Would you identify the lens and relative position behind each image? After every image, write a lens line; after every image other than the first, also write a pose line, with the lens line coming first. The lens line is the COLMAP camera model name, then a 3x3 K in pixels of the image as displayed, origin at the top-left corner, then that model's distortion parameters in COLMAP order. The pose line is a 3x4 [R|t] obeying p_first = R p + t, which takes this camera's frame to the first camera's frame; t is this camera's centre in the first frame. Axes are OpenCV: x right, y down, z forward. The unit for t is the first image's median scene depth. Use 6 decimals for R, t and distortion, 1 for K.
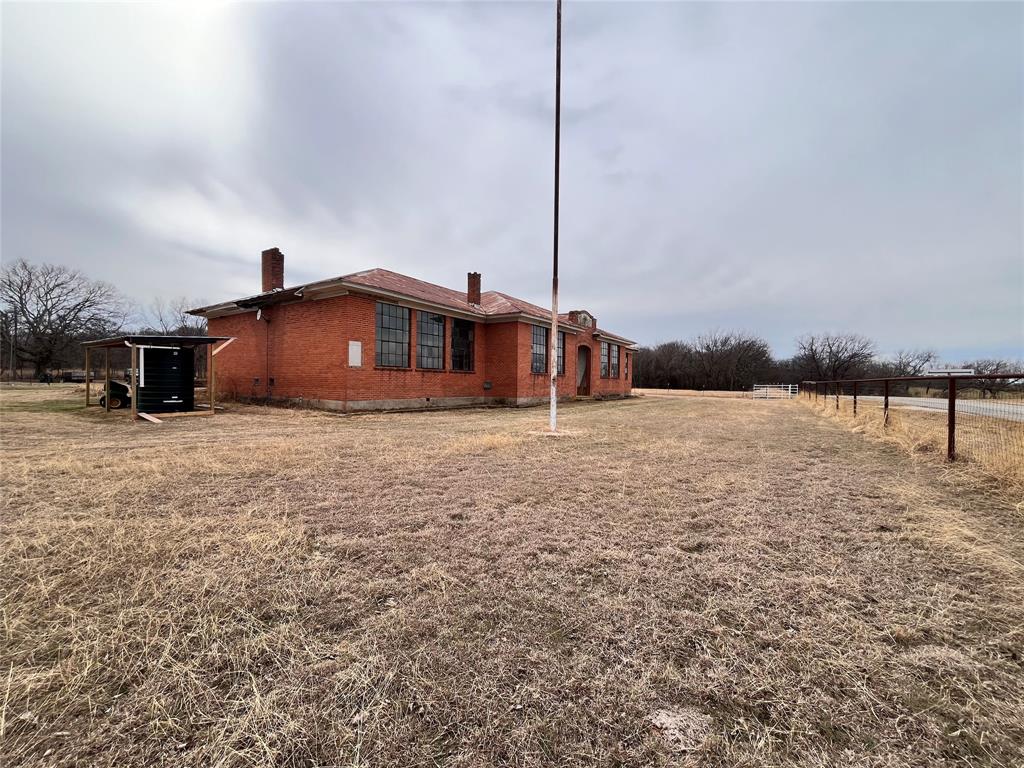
lens RADIAL K [[418.1, 0, 512.9], [0, 418.1, 386.9], [0, 0, 1]] dist [-0.002253, 0.000148]
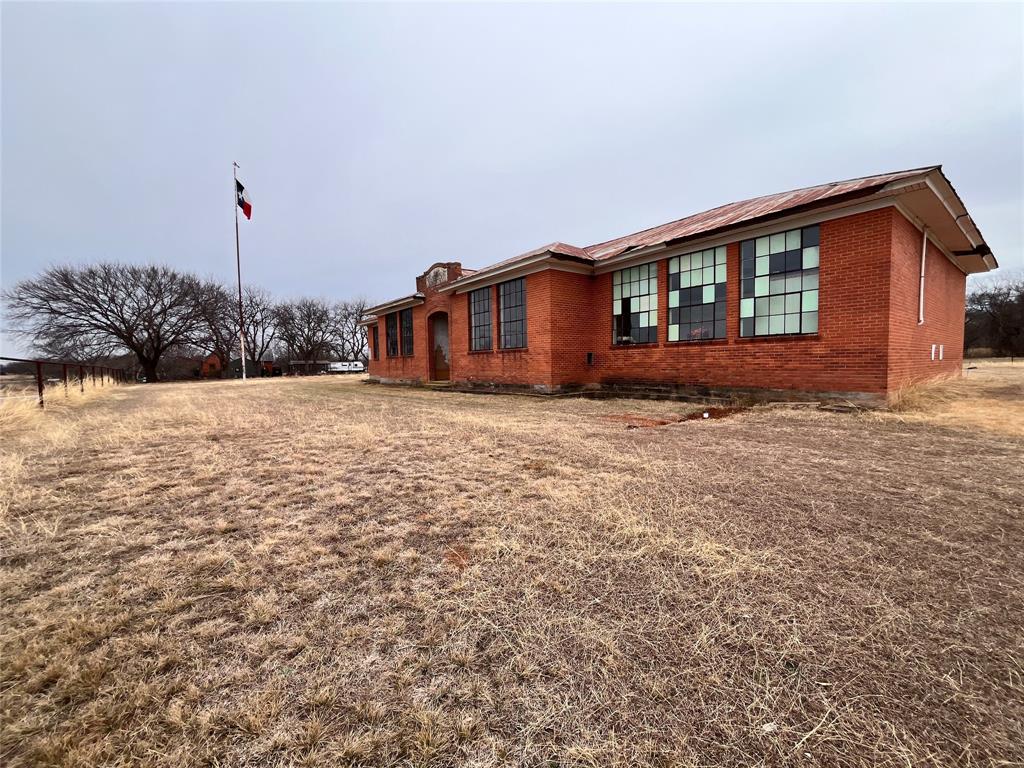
lens RADIAL K [[418.1, 0, 518.6], [0, 418.1, 387.9], [0, 0, 1]] dist [-0.002253, 0.000148]
pose [[-0.295185, 0.045970, -0.954334, 1.203188], [0.008236, 0.998927, 0.045571, 0.001721], [0.955405, 0.005592, -0.295247, 1.955878]]
